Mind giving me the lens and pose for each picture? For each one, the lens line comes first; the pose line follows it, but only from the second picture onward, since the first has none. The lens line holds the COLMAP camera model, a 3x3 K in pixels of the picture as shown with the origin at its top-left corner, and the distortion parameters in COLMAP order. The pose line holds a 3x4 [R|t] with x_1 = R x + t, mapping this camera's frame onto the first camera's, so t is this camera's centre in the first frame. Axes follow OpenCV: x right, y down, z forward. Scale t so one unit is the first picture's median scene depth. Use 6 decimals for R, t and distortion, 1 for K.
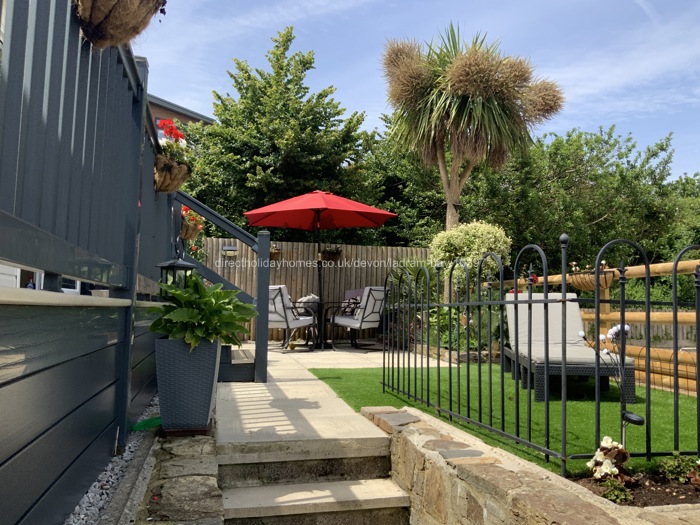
lens RADIAL K [[575.1, 0, 350.0], [0, 575.1, 262.5], [0, 0, 1]] dist [0.116094, -0.257193]
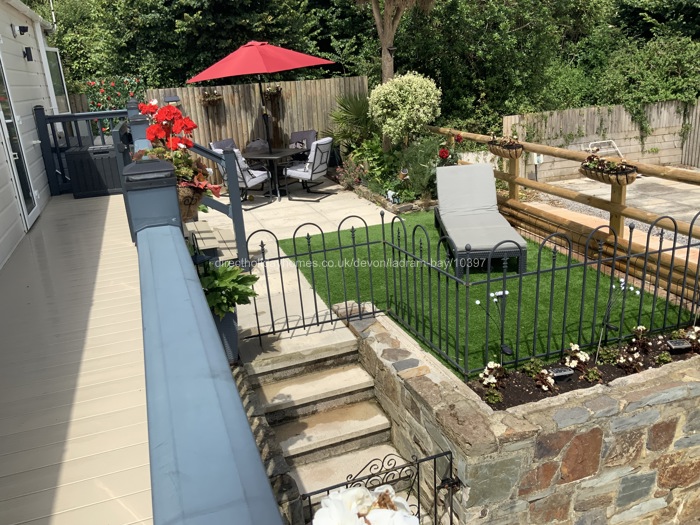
lens RADIAL K [[575.1, 0, 350.0], [0, 575.1, 262.5], [0, 0, 1]] dist [0.116094, -0.257193]
pose [[0.990253, -0.110709, 0.084513, -0.019762], [0.069488, 0.918576, 0.389088, -0.171270], [-0.120707, -0.379423, 0.917316, -0.101926]]
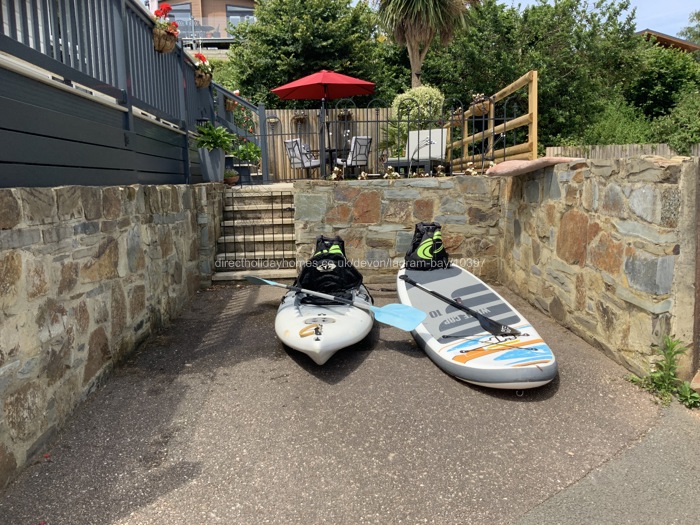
lens RADIAL K [[575.1, 0, 350.0], [0, 575.1, 262.5], [0, 0, 1]] dist [0.116094, -0.257193]
pose [[0.985889, -0.023918, -0.165683, 0.264631], [0.060109, 0.974313, 0.217028, 0.034785], [0.156236, -0.223924, 0.962002, -0.530381]]
